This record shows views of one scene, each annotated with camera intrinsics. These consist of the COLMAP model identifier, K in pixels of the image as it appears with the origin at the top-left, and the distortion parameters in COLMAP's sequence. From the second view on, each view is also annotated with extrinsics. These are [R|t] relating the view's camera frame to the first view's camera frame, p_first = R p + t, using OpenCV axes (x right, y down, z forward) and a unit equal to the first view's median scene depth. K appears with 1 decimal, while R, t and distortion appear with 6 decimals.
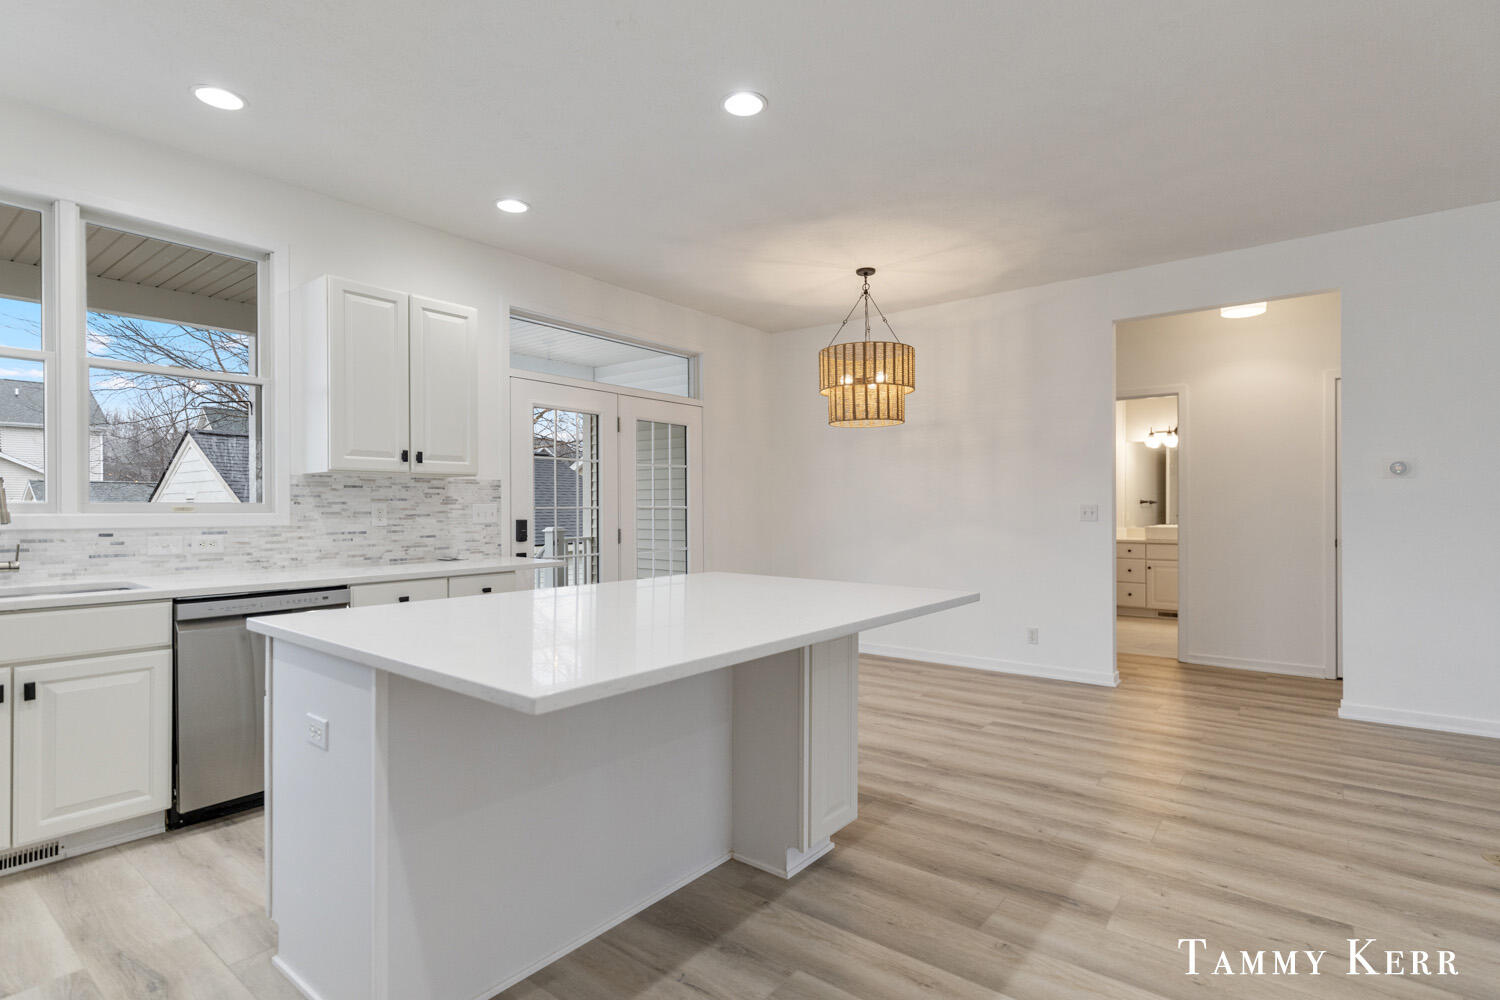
lens RADIAL K [[733.5, 0, 739.5], [0, 733.5, 506.0], [0, 0, 1]] dist [-0.006556, 0.002207]
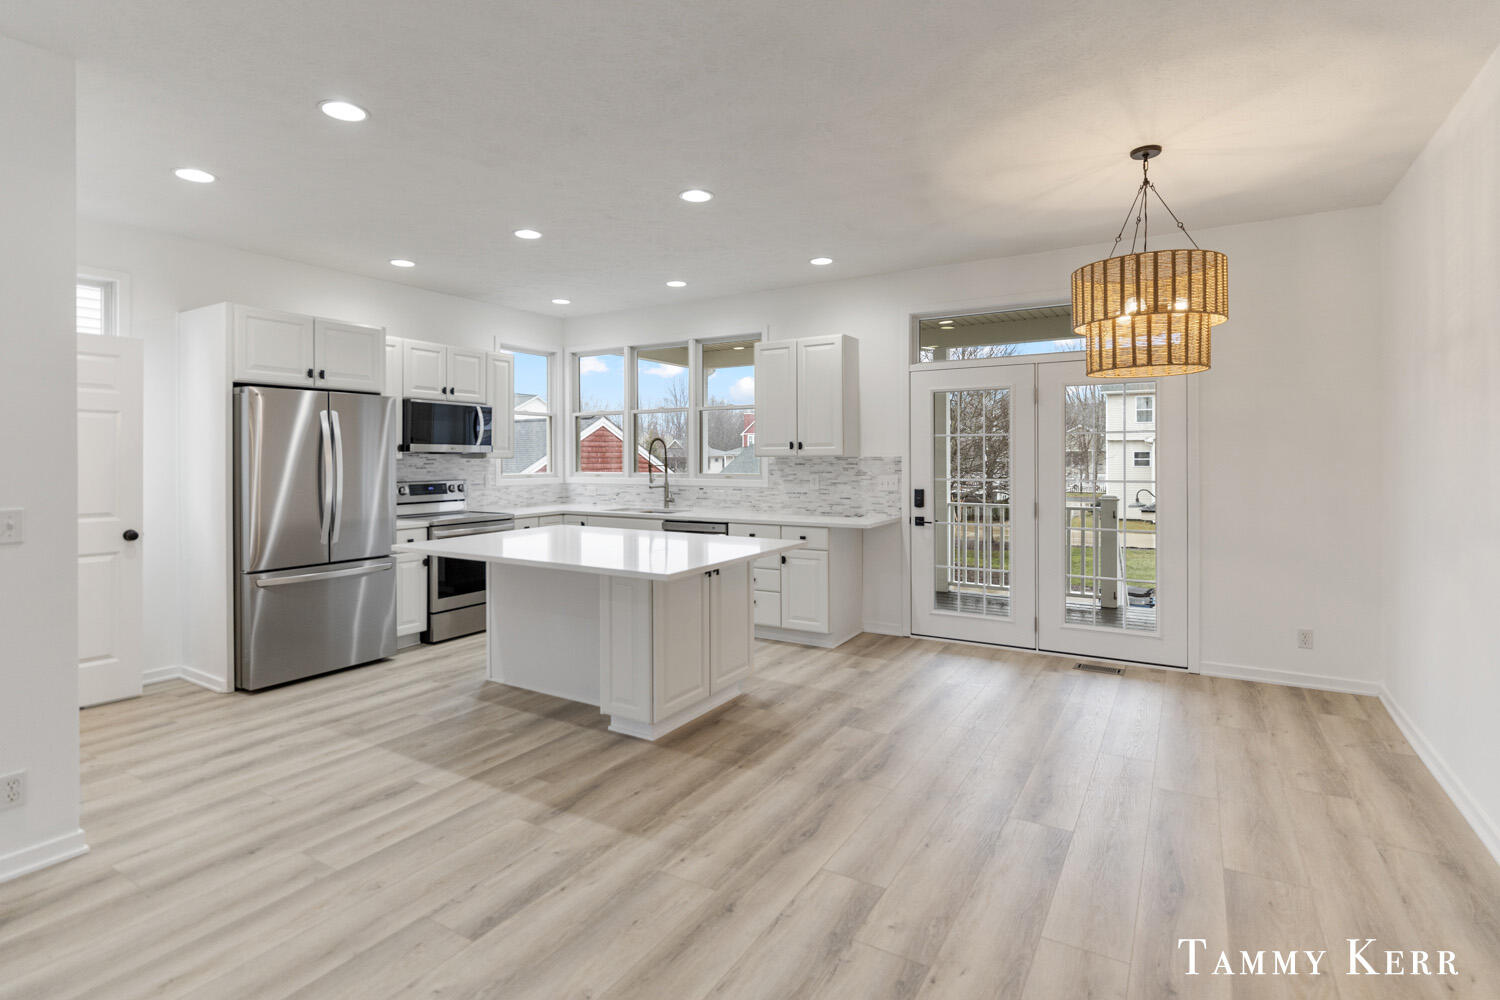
lens RADIAL K [[733.5, 0, 753.9], [0, 733.5, 454.6], [0, 0, 1]] dist [-0.006556, 0.002207]
pose [[0.131415, 0.000244, -0.991327, 1.078284], [0.008573, 0.999962, 0.001383, -0.052057], [0.991290, -0.008681, 0.131408, 0.717068]]
